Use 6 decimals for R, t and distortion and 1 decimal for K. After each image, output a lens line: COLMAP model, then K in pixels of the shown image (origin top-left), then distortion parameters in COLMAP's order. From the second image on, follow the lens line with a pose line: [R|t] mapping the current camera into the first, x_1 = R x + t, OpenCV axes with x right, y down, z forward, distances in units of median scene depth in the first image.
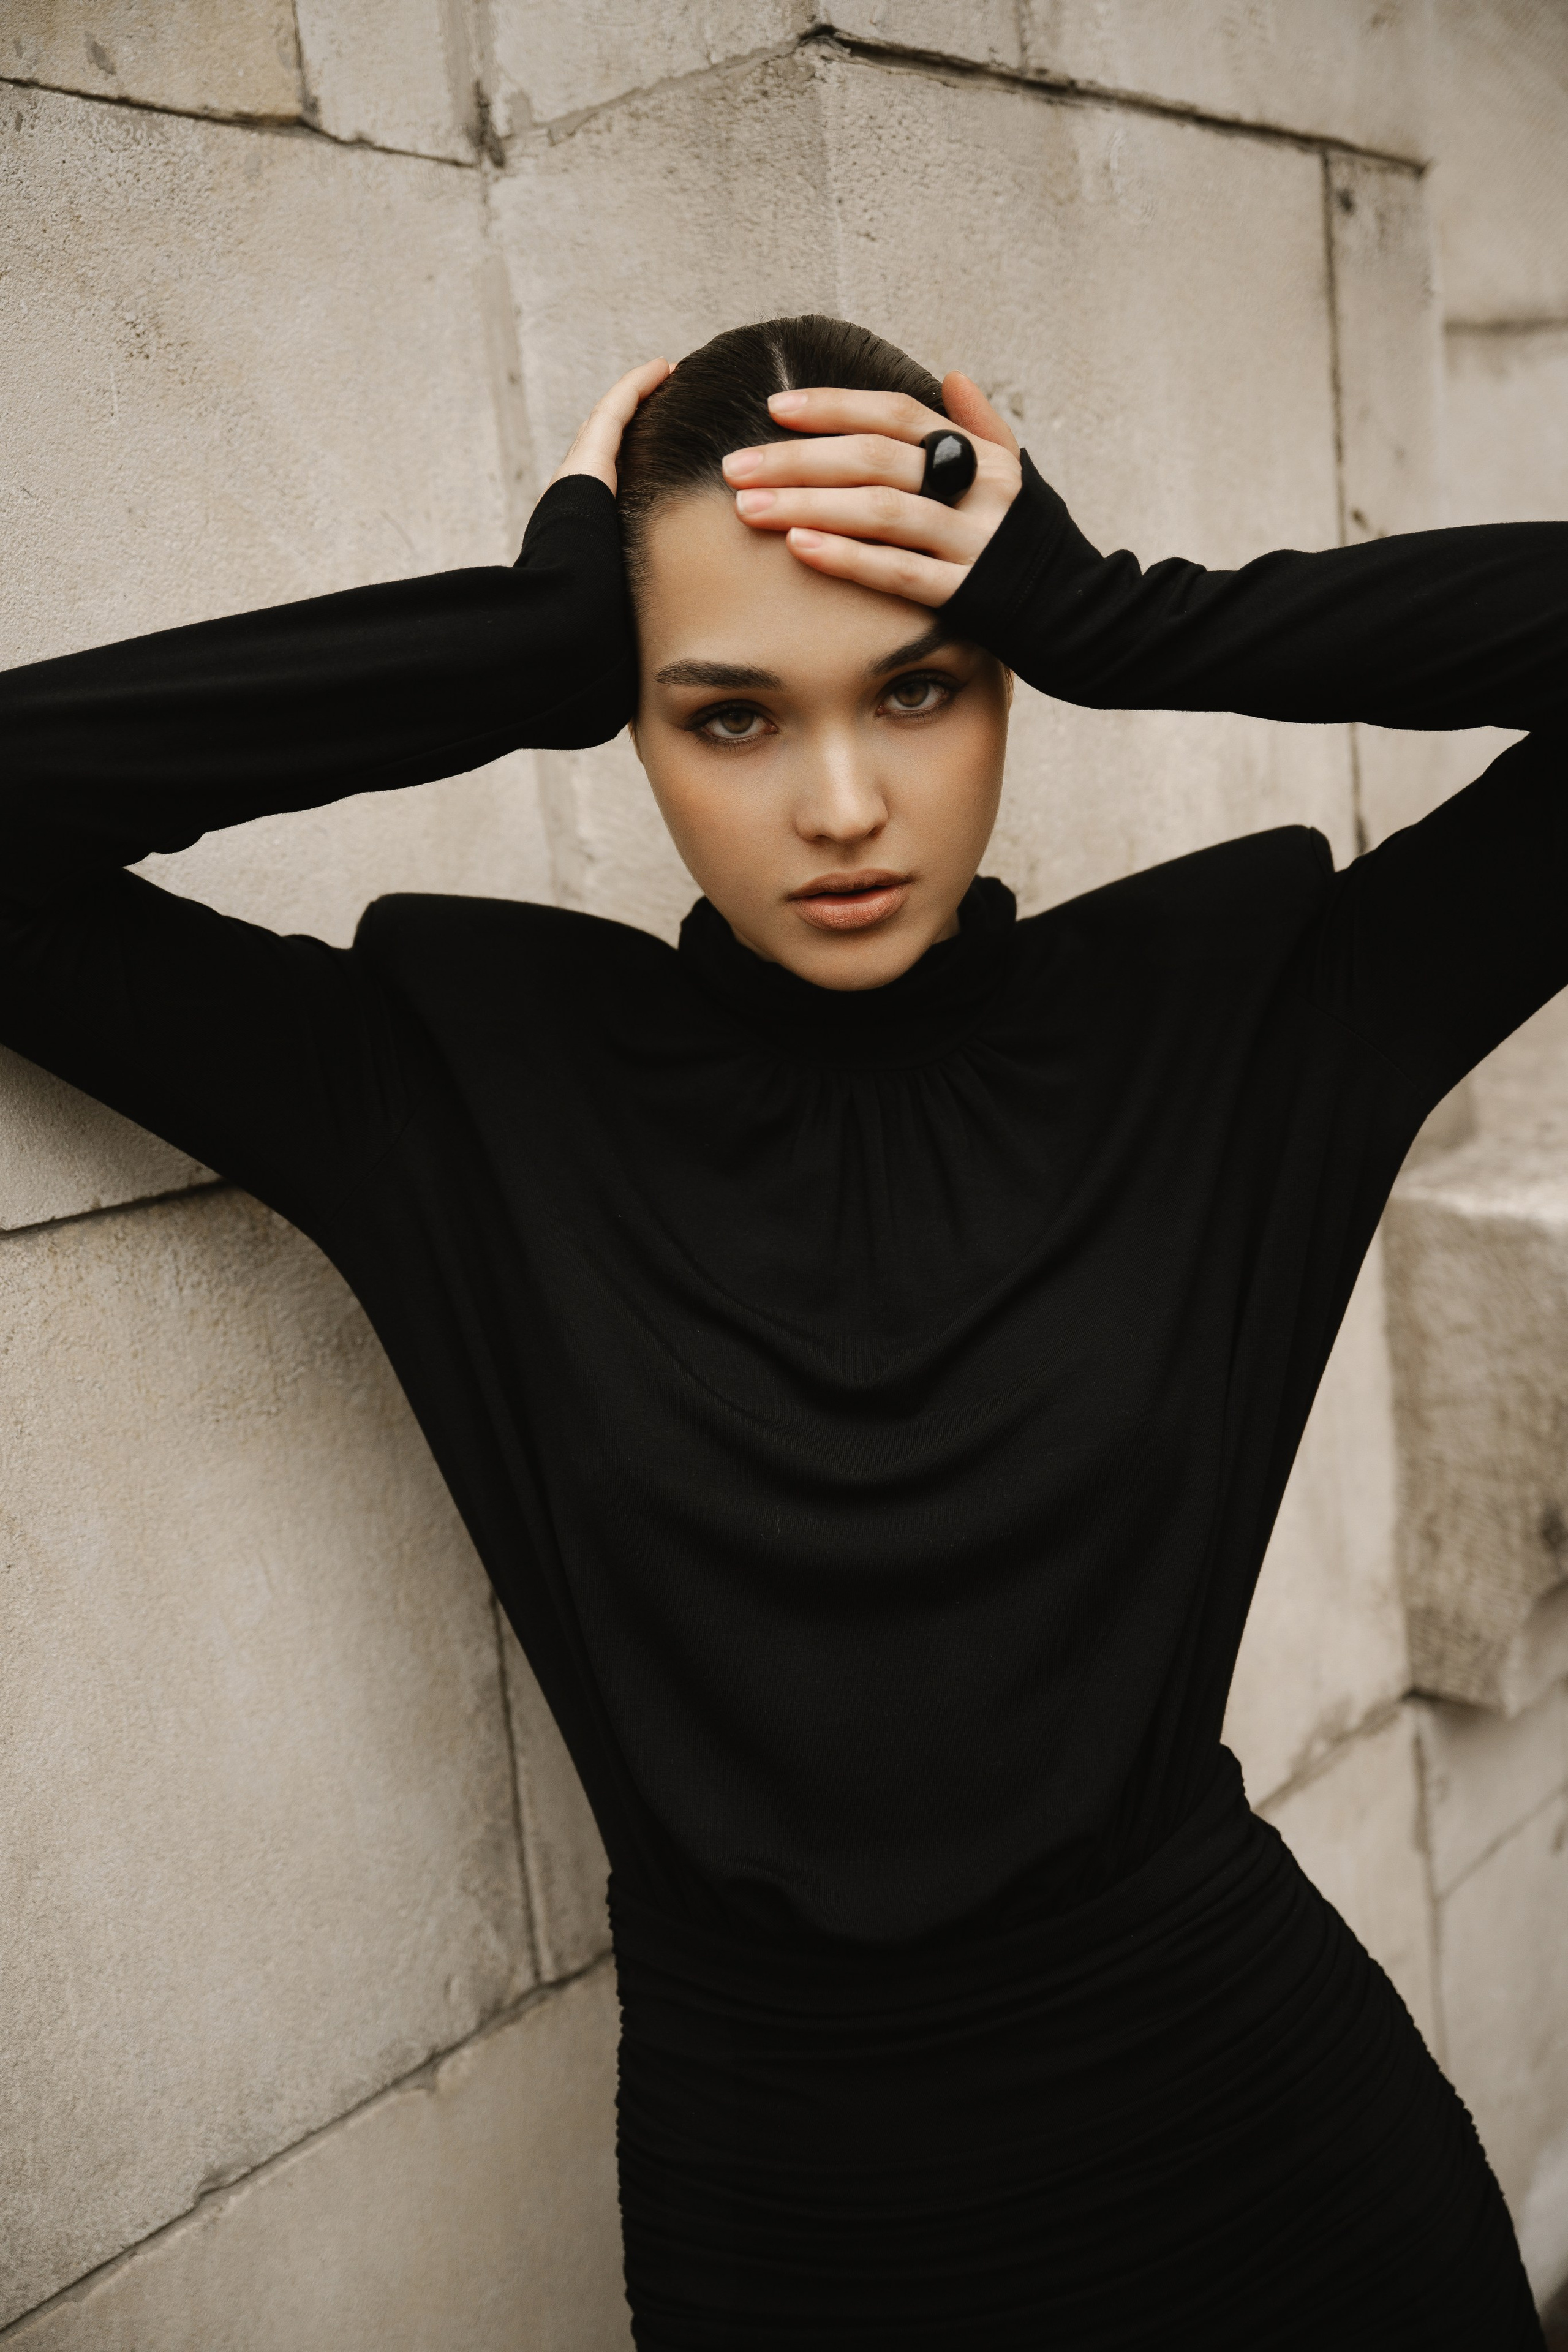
lens RADIAL K [[2576.7, 0, 784.0], [0, 2576.7, 1176.0], [0, 0, 1]] dist [0.059591, 0.031397]
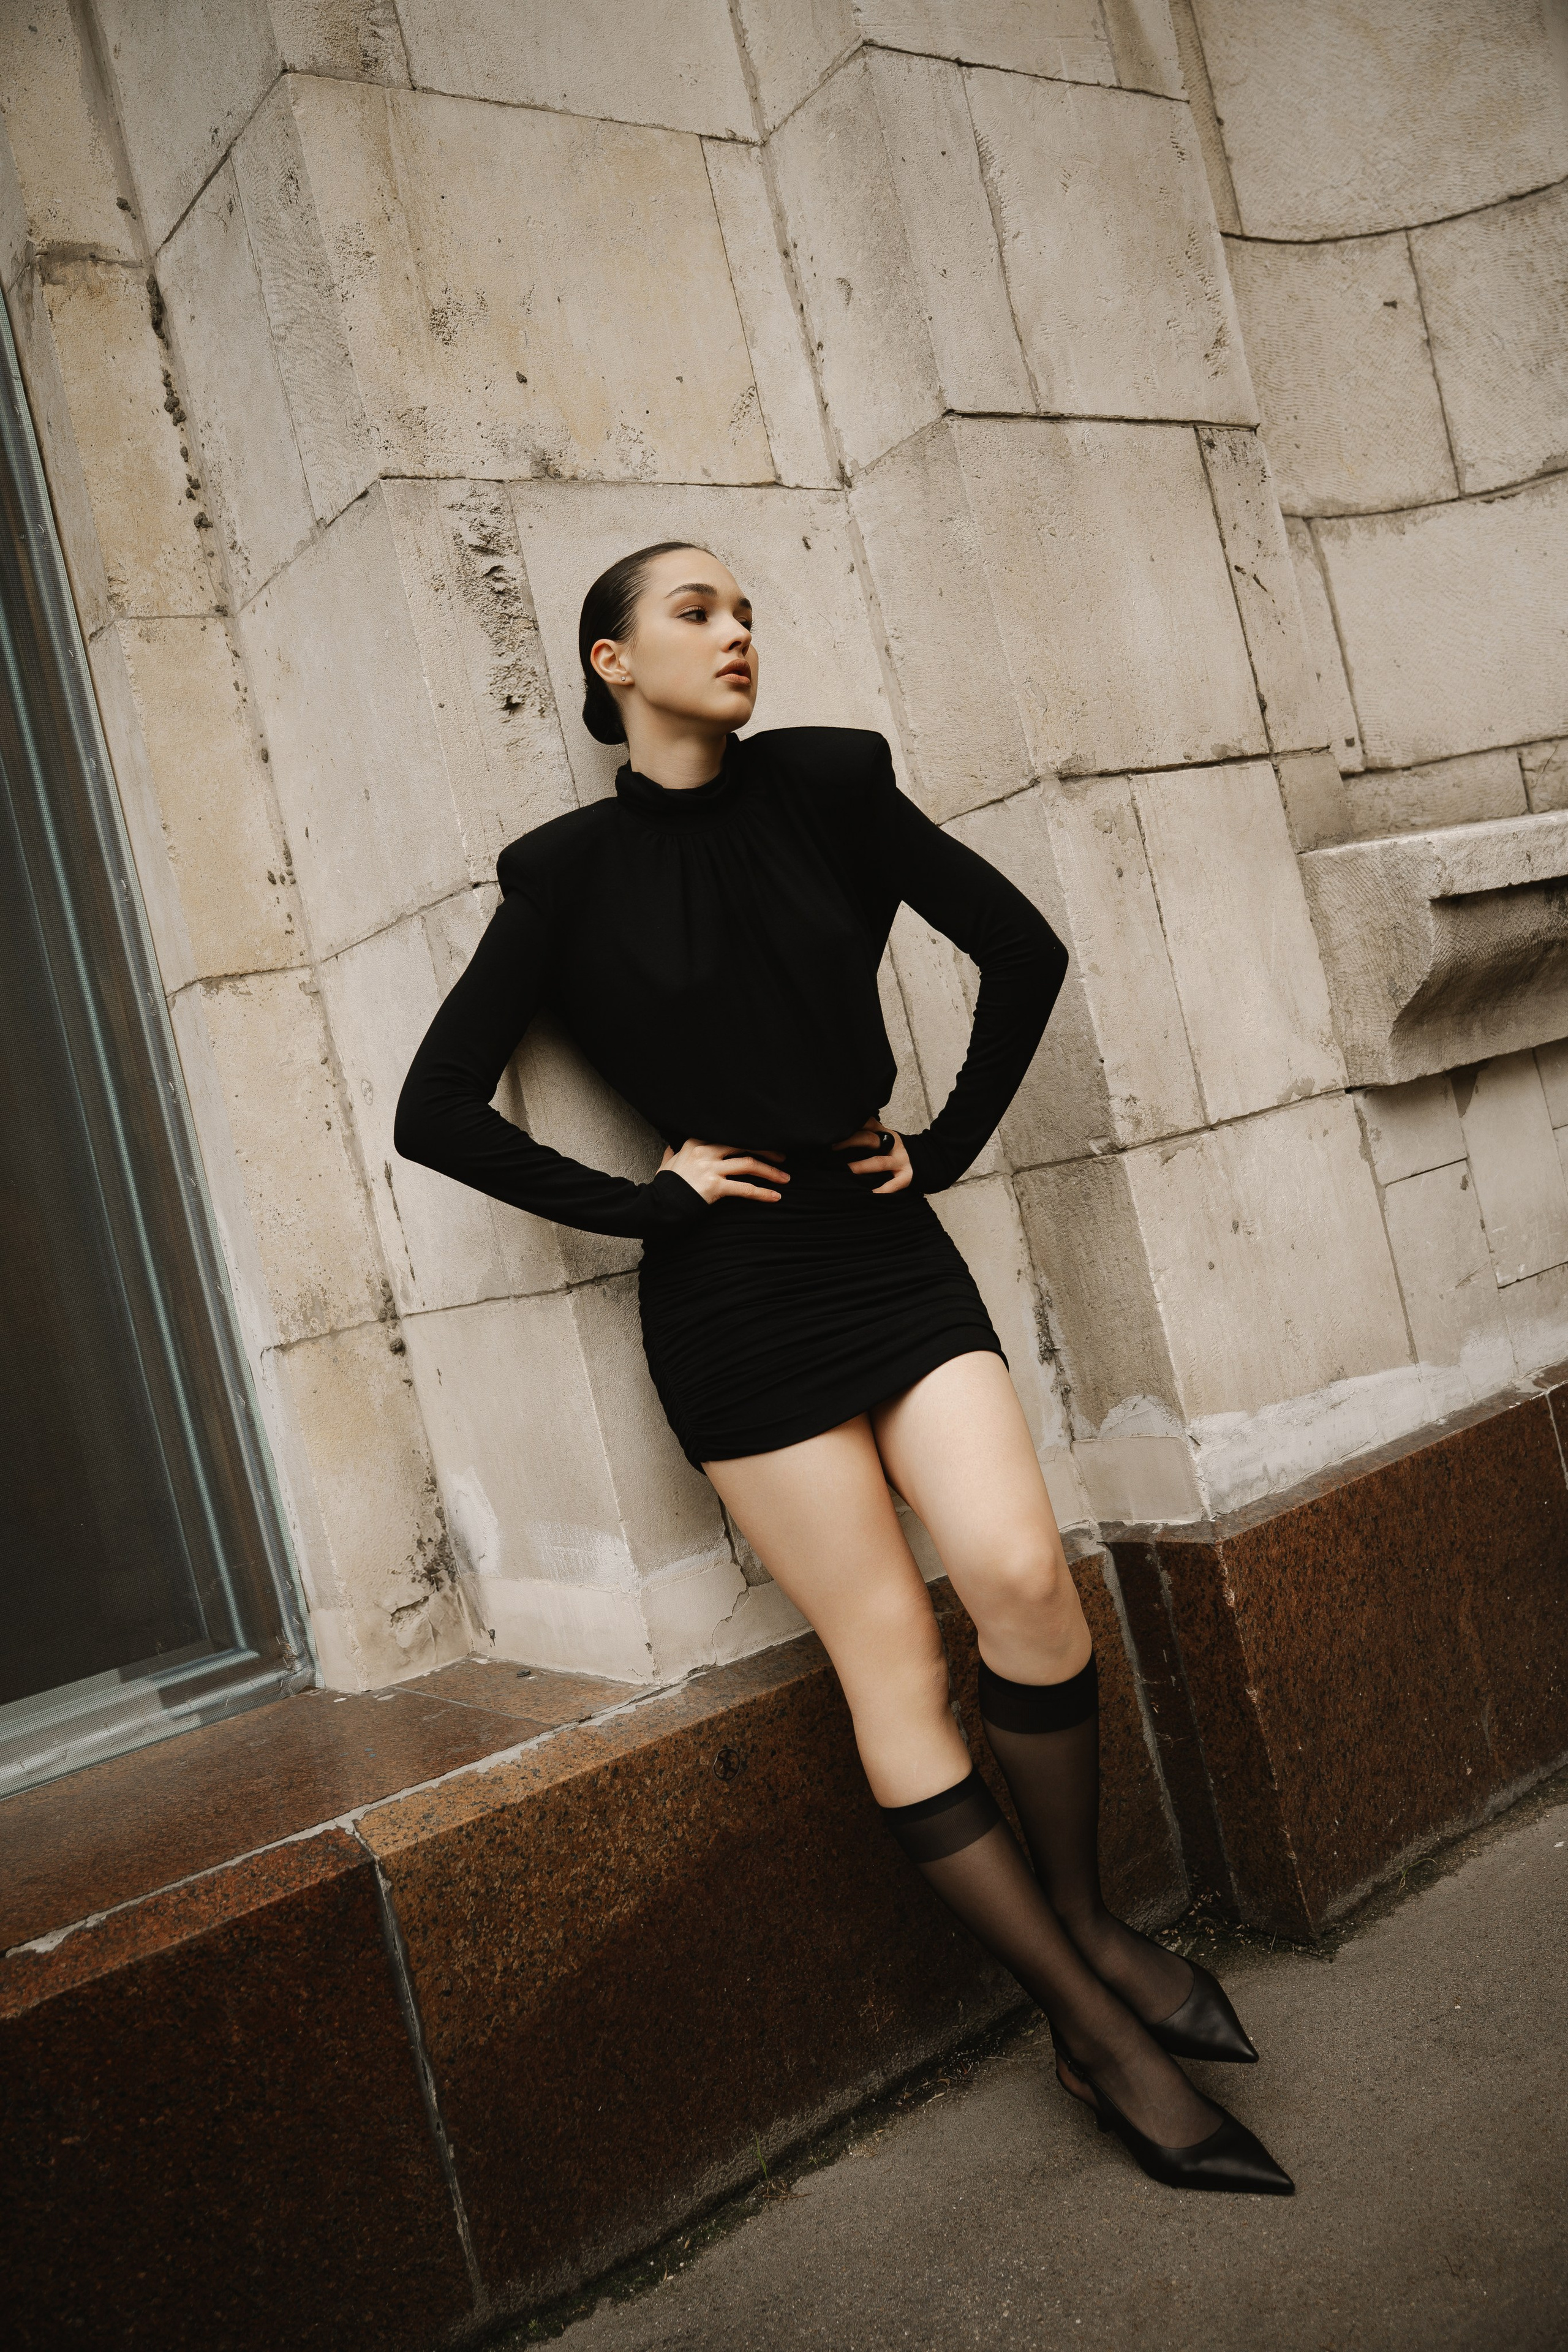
lens RADIAL K [[2068.9, 0, 784.0], [0, 2068.9, 1176.0], [0, 0, 1]] dist [-0.057285, 0.132994]
pose [[0.961950, -0.124880, -0.243016, 0.243770], [0.093862, 0.986347, -0.135316, 0.573168], [0.256596, 0.107357, 0.960538, -0.947295]]
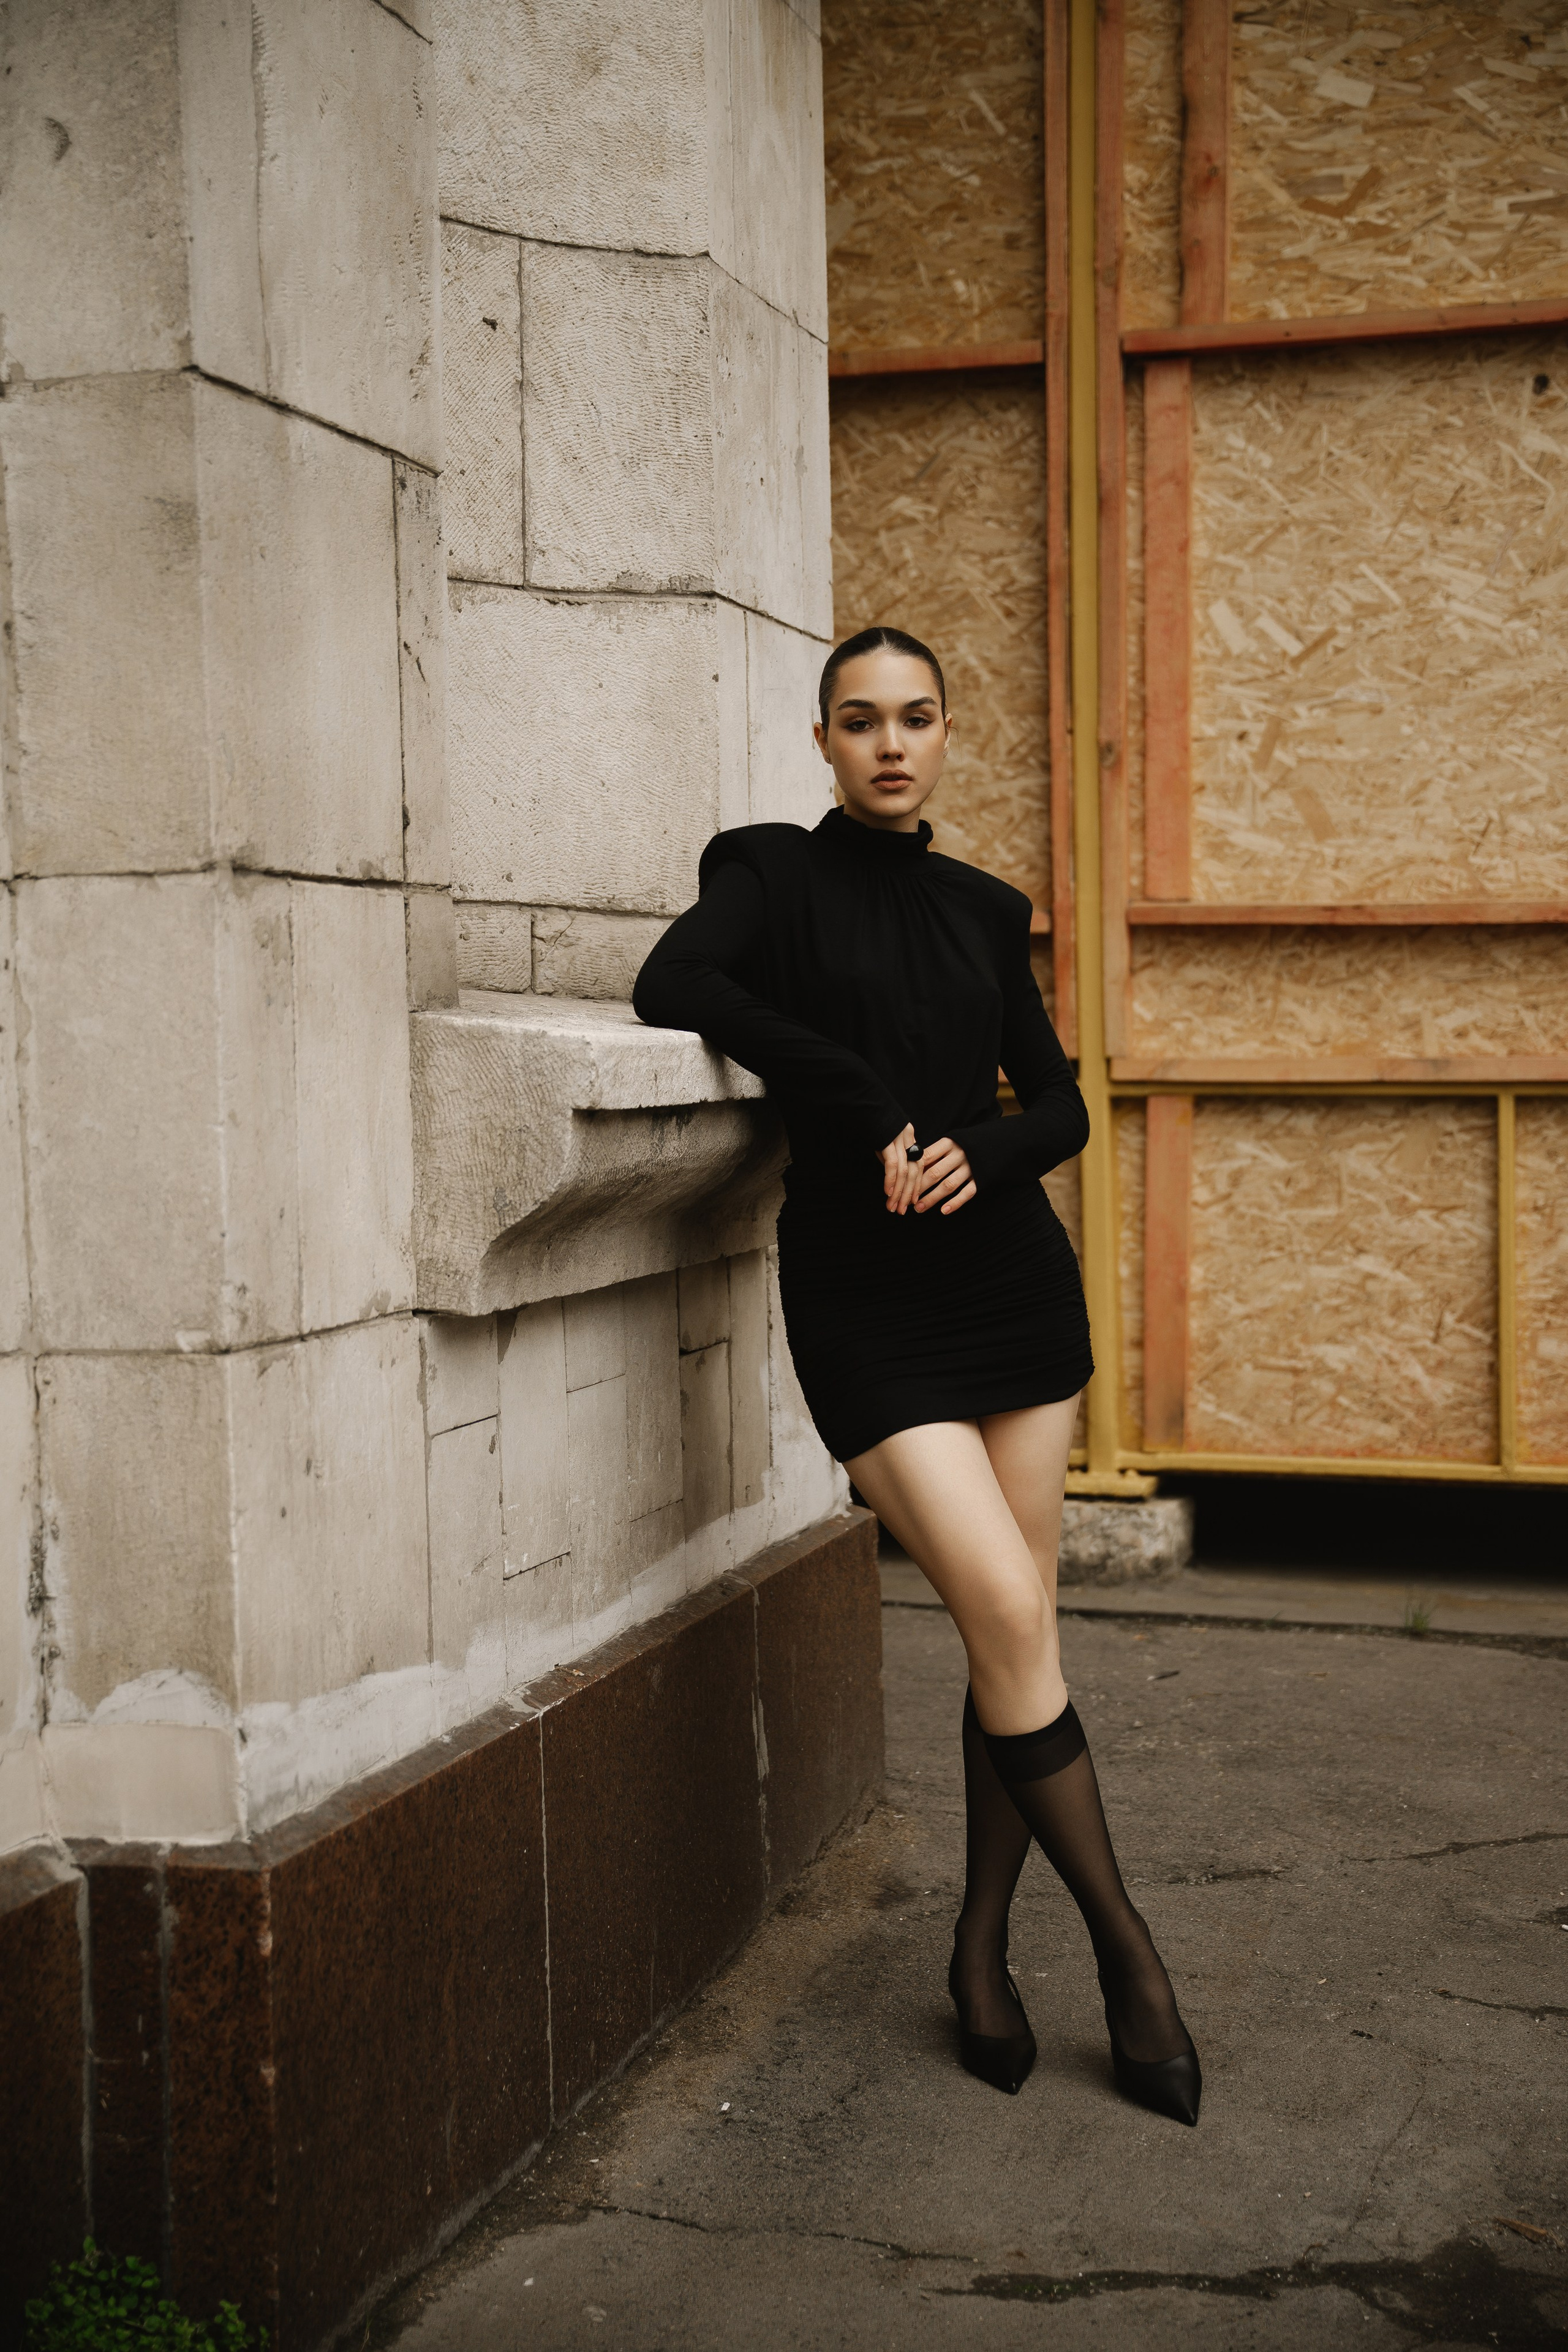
lens RADIAL K [[3322.7, 0, 789.3], [0, 3322.7, 1144.1], [0, 0, 1]] dist [0.159873, 0.431699]
pose [[0.918707, 0.063584, 0.389787, -0.506954], [0.002011, 0.986189, -0.165612, 0.573350], [-0.394934, 0.152933, 0.905891, -1.416511]]
